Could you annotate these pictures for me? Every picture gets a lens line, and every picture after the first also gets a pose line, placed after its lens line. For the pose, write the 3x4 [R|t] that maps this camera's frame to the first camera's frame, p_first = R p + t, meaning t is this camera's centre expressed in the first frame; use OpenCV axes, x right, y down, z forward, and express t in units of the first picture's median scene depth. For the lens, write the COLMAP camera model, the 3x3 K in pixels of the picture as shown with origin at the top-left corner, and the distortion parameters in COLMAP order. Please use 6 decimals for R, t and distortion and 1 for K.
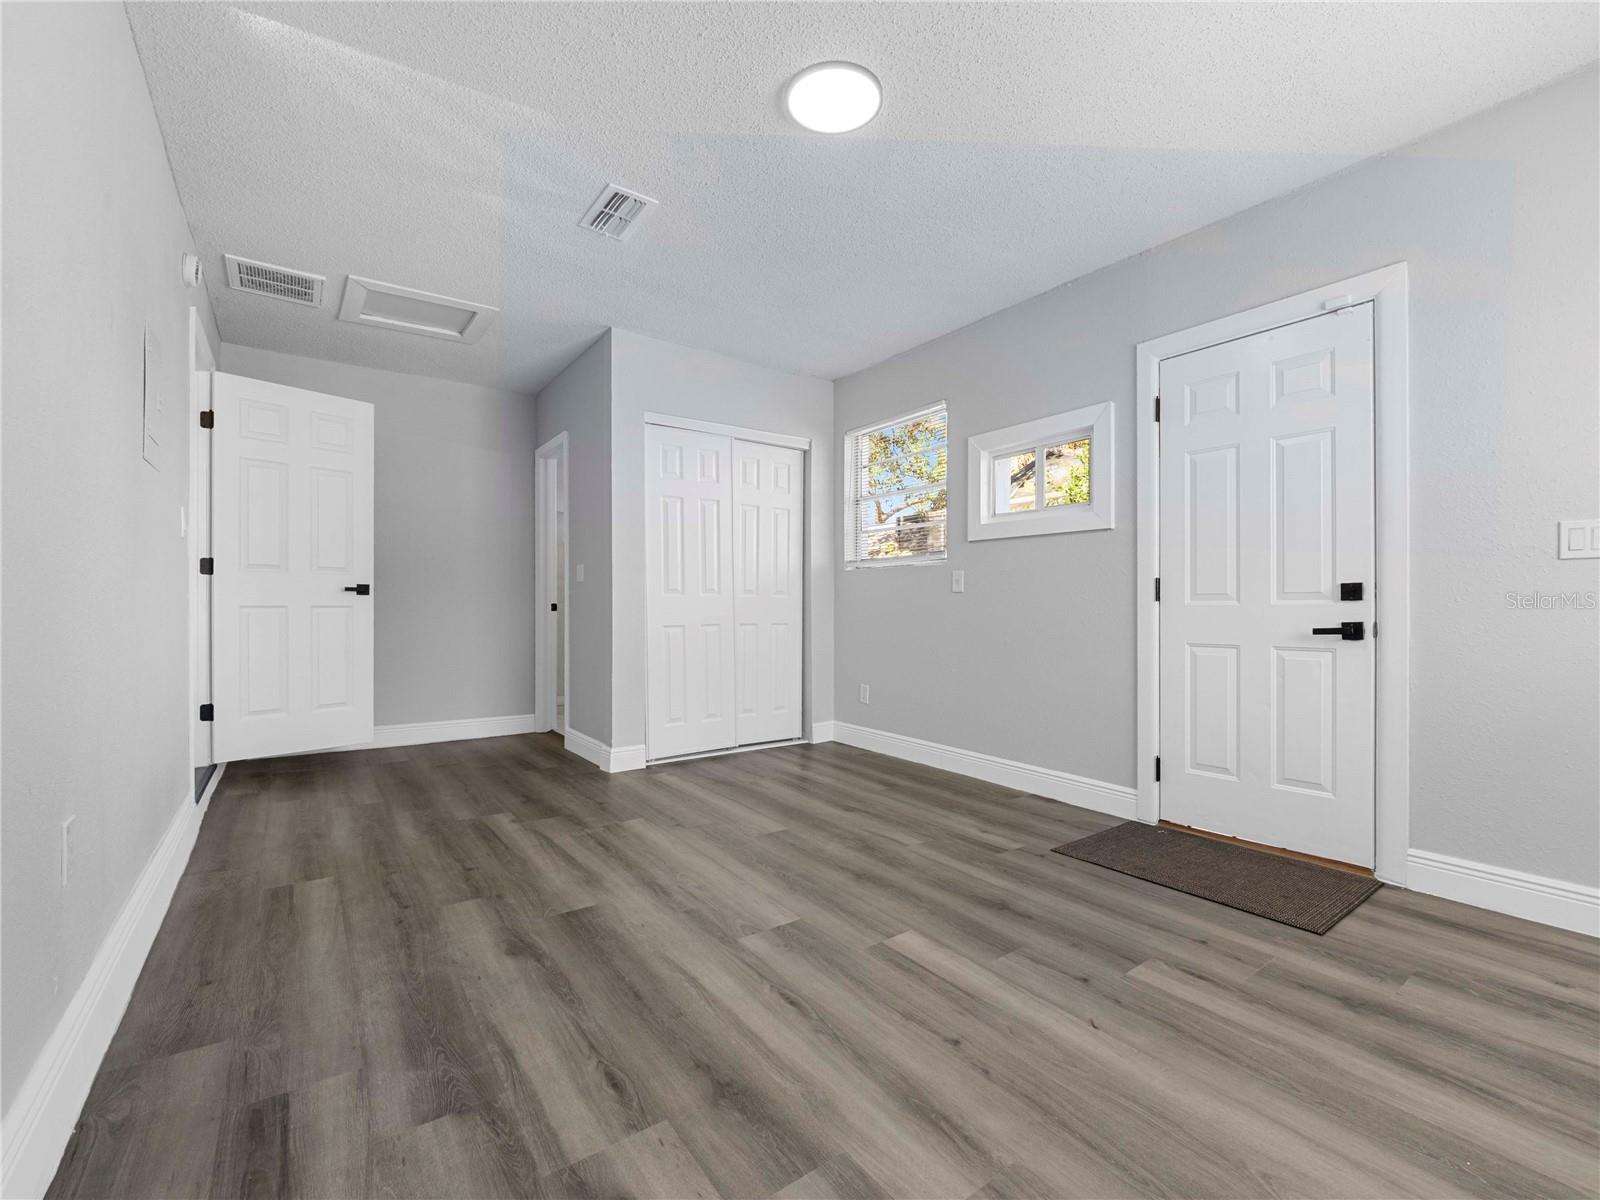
lens RADIAL K [[669.6, 0, 807.4], [0, 669.6, 603.8], [0, 0, 1]] dist [-0.003496, -0.003841]
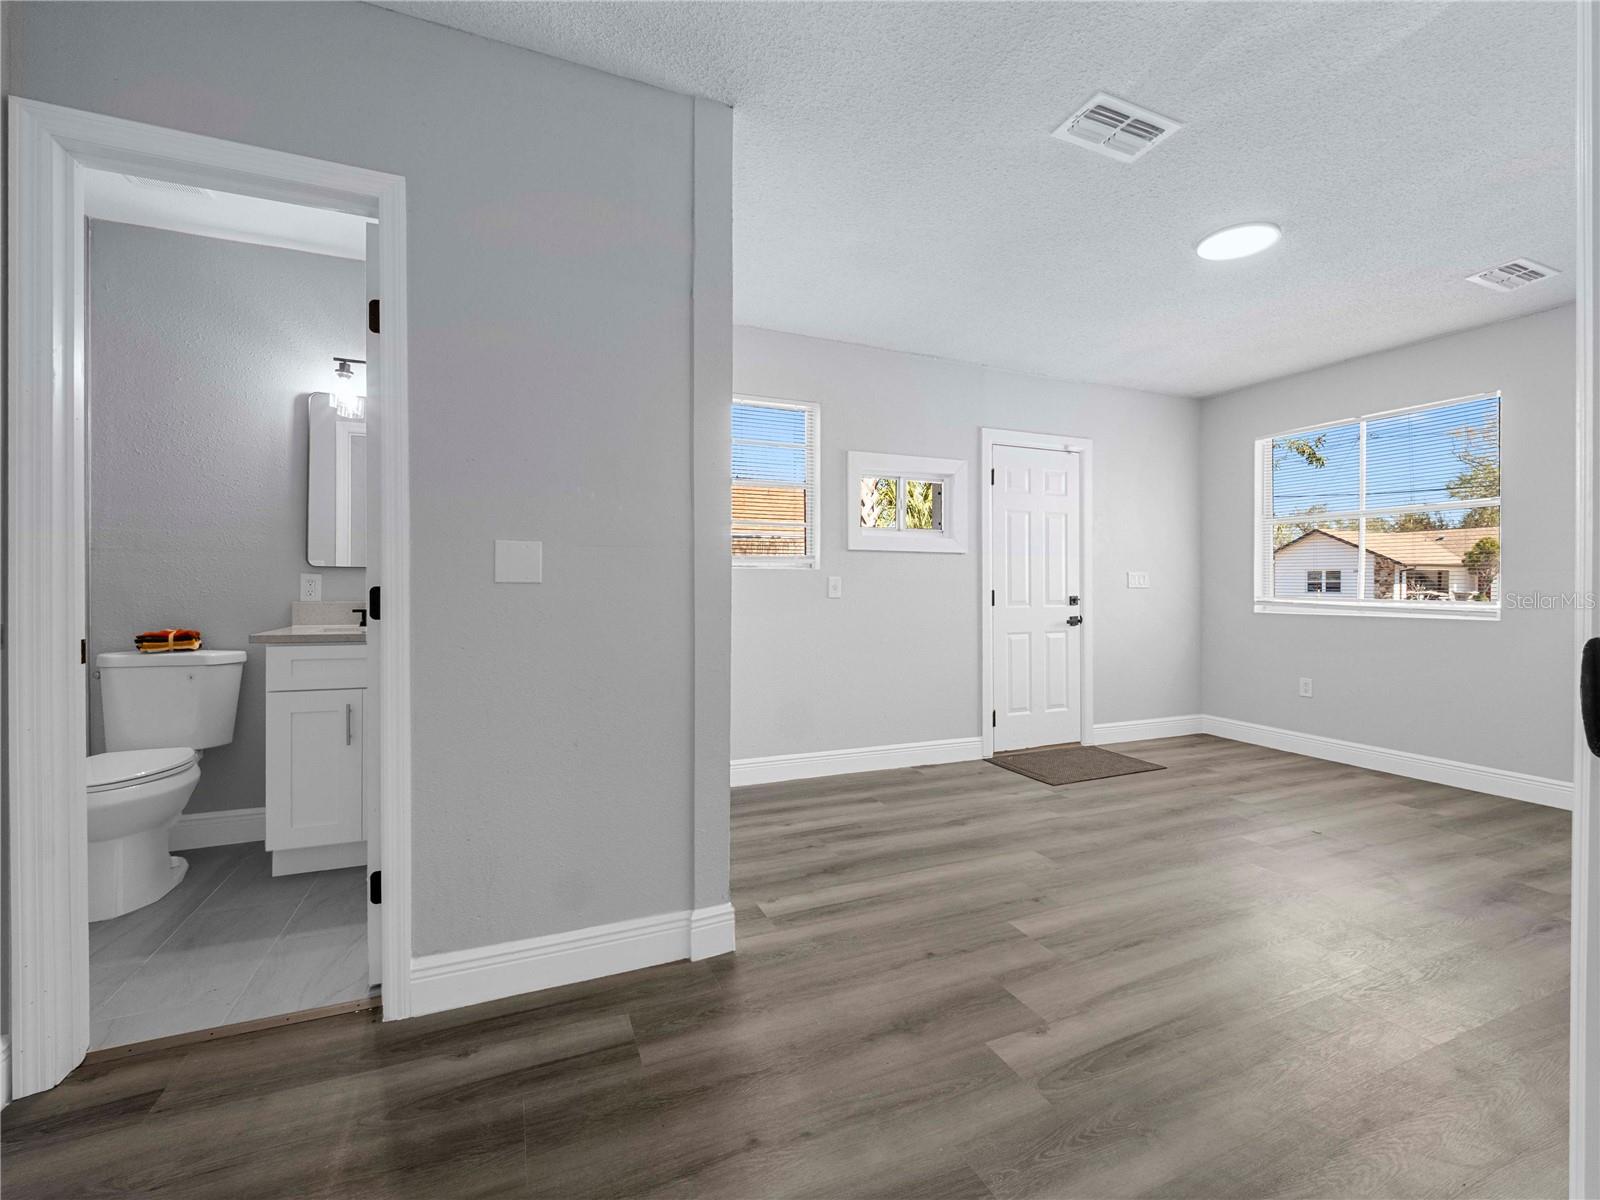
lens RADIAL K [[669.6, 0, 806.6], [0, 669.6, 585.8], [0, 0, 1]] dist [-0.003496, -0.003841]
pose [[0.245079, -0.005631, 0.969487, -1.036430], [-0.007729, 0.999940, 0.007762, -0.057890], [-0.969472, -0.009395, 0.245021, 1.055542]]
